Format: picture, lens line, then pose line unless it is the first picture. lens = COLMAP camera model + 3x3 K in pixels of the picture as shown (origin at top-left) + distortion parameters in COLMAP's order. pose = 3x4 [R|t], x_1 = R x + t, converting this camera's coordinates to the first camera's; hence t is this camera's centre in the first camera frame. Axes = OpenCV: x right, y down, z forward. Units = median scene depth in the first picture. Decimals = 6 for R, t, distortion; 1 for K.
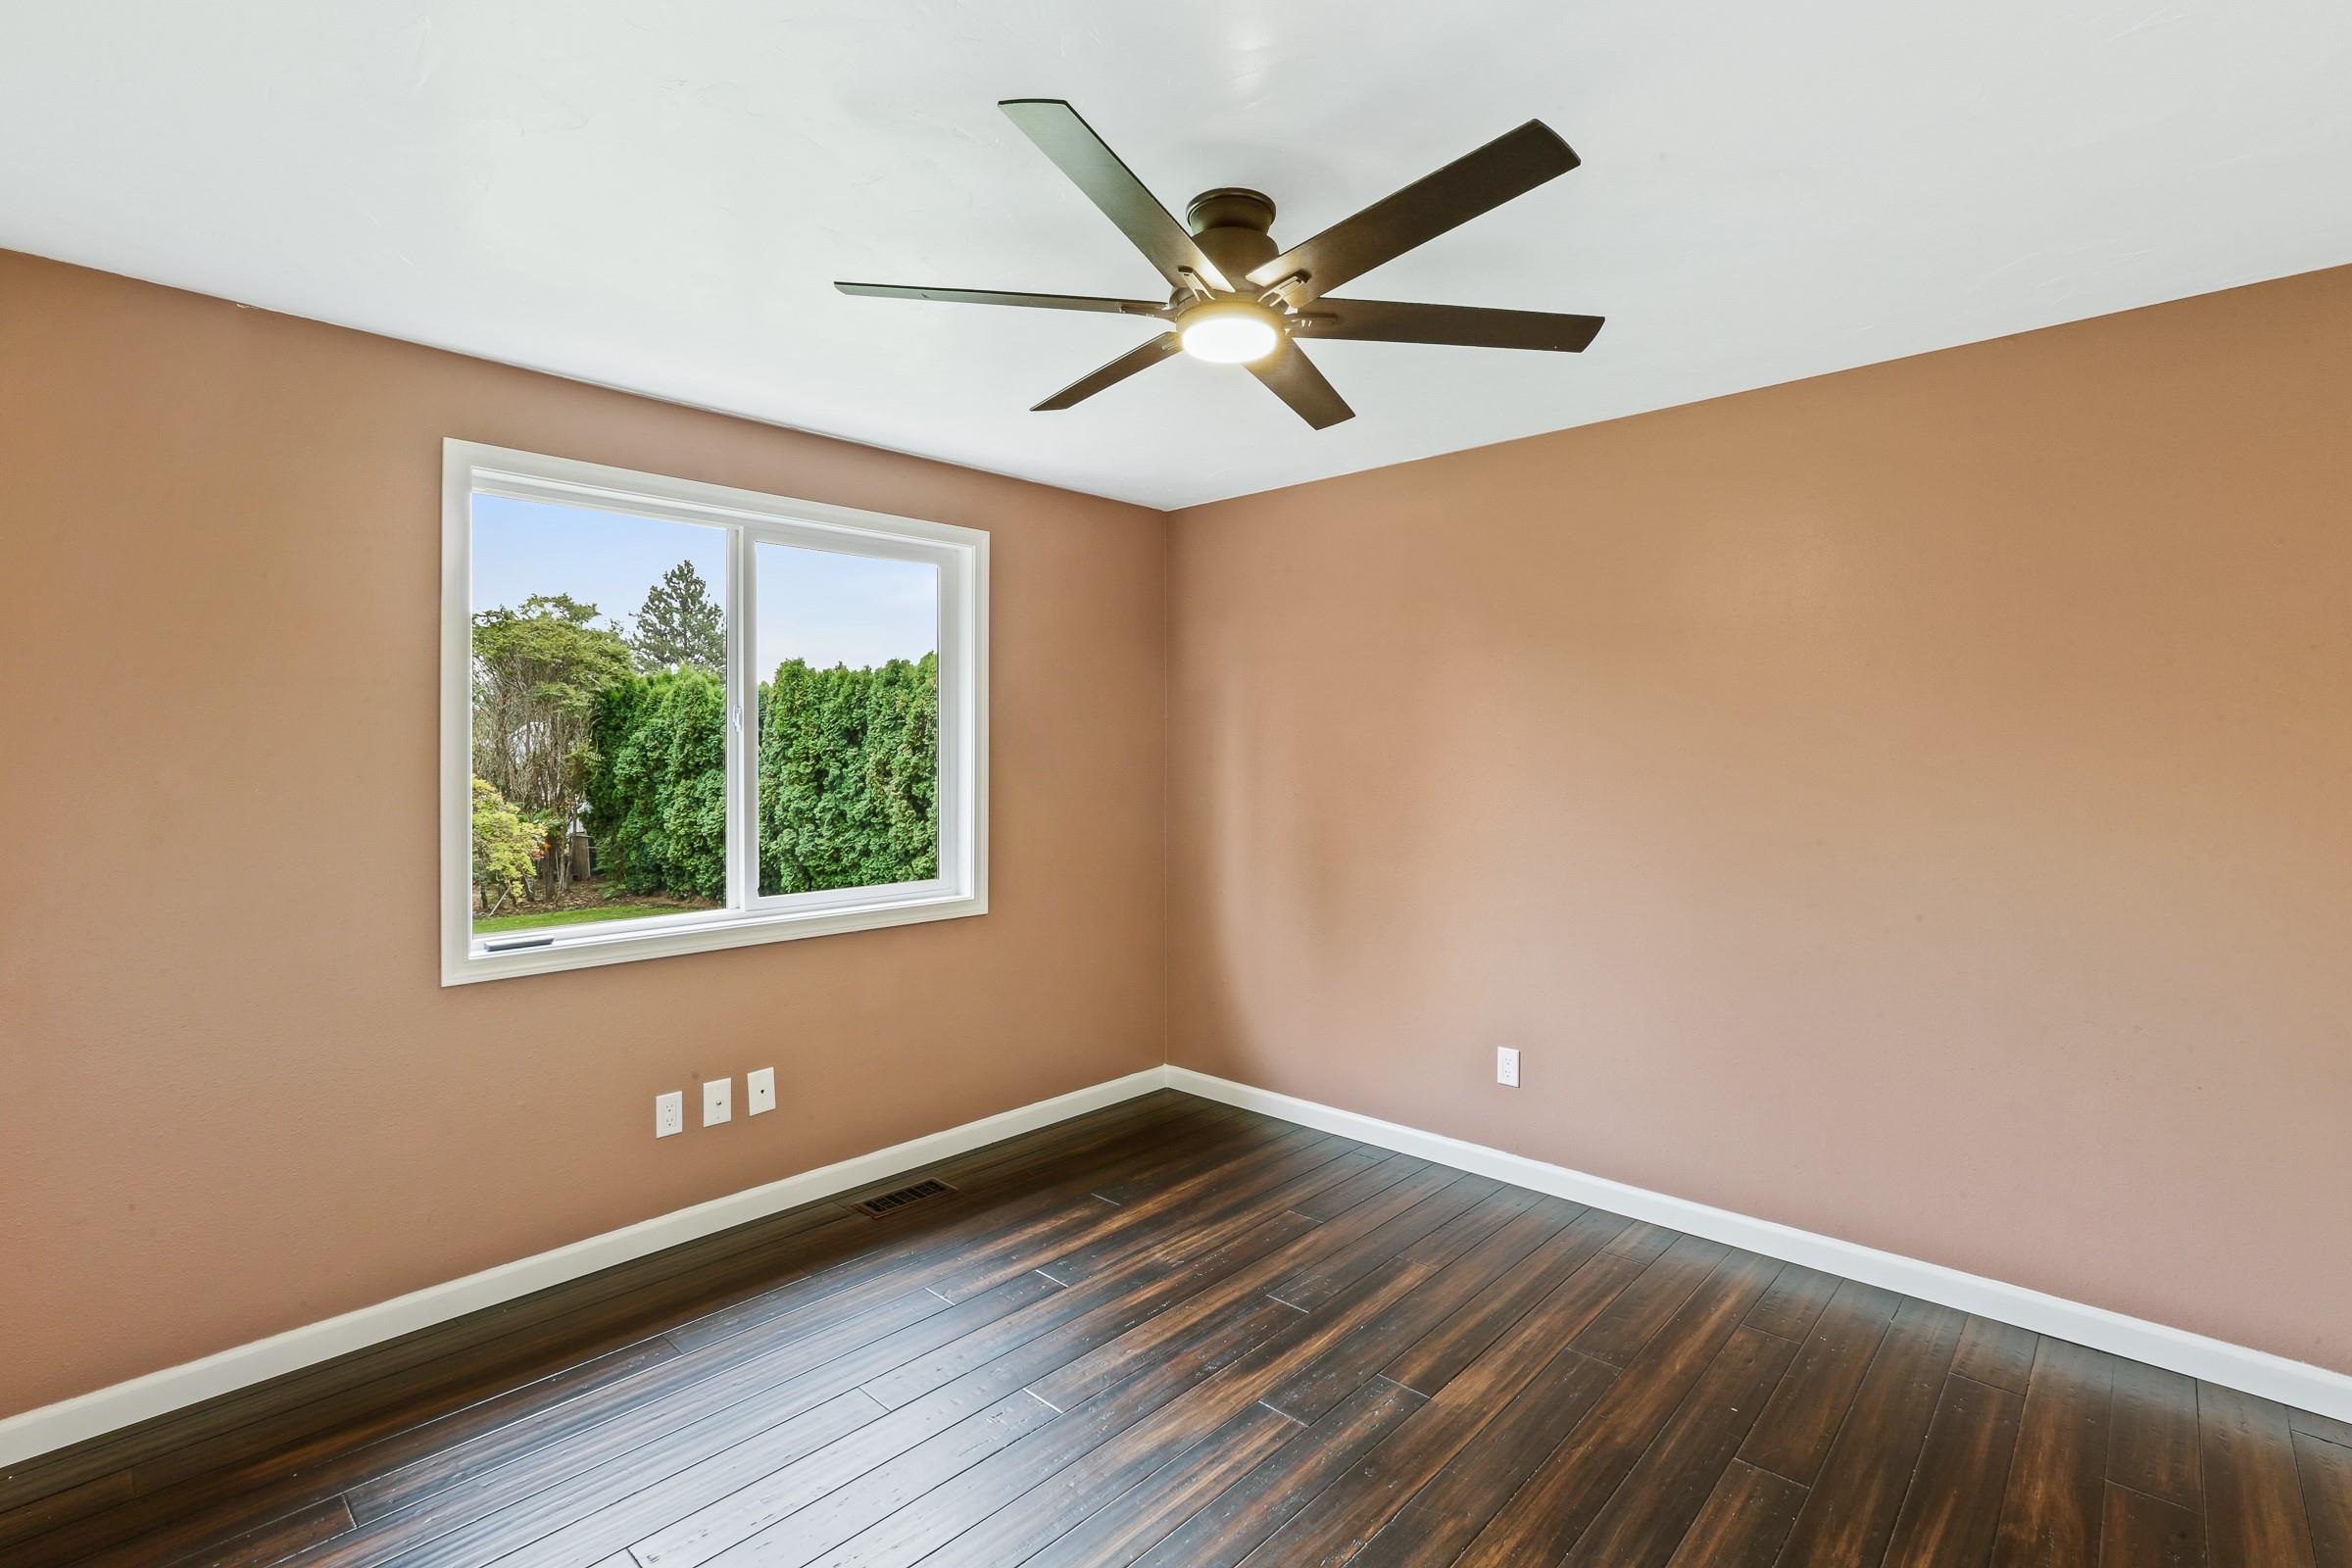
lens RADIAL K [[1079.9, 0, 1183.8], [0, 1079.9, 773.1], [0, 0, 1]] dist [-0.023067, 0.005034]
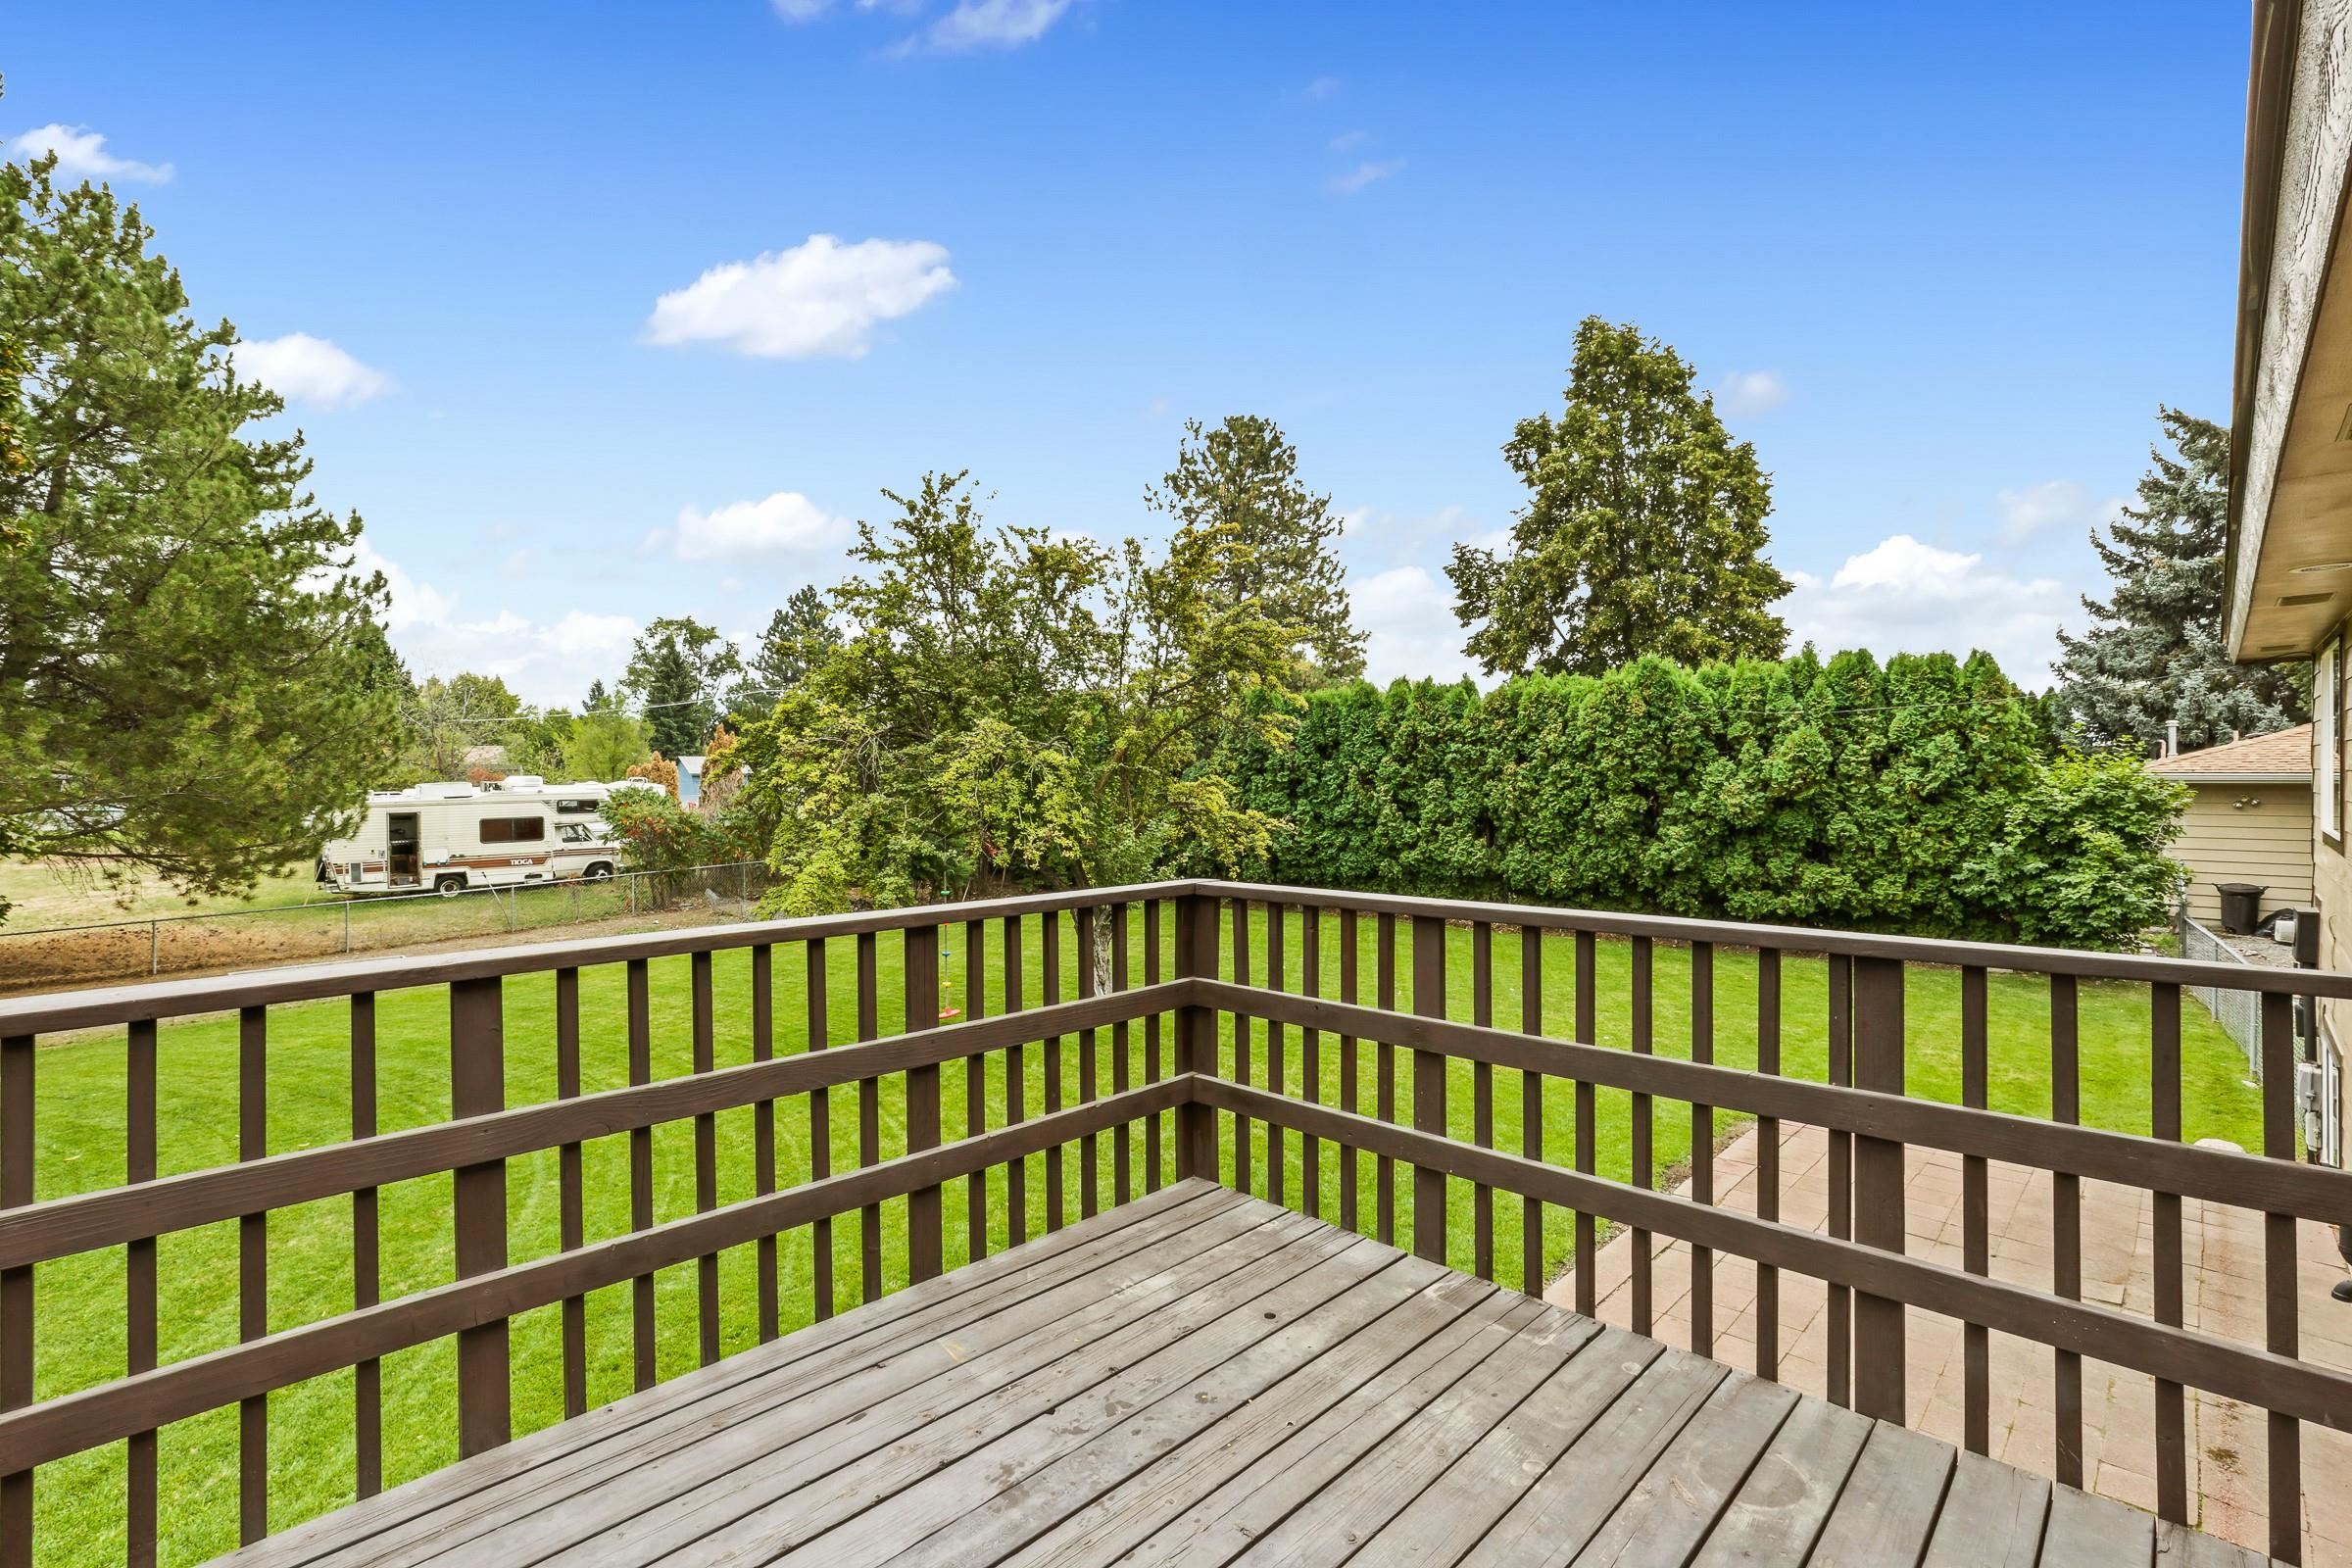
lens RADIAL K [[1079.9, 0, 1165.0], [0, 1079.9, 772.7], [0, 0, 1]] dist [-0.023067, 0.005034]
pose [[0.999483, -0.003970, -0.031916, -0.448916], [0.003532, 0.999899, -0.013756, 0.005746], [0.031968, 0.013637, 0.999396, -0.202372]]
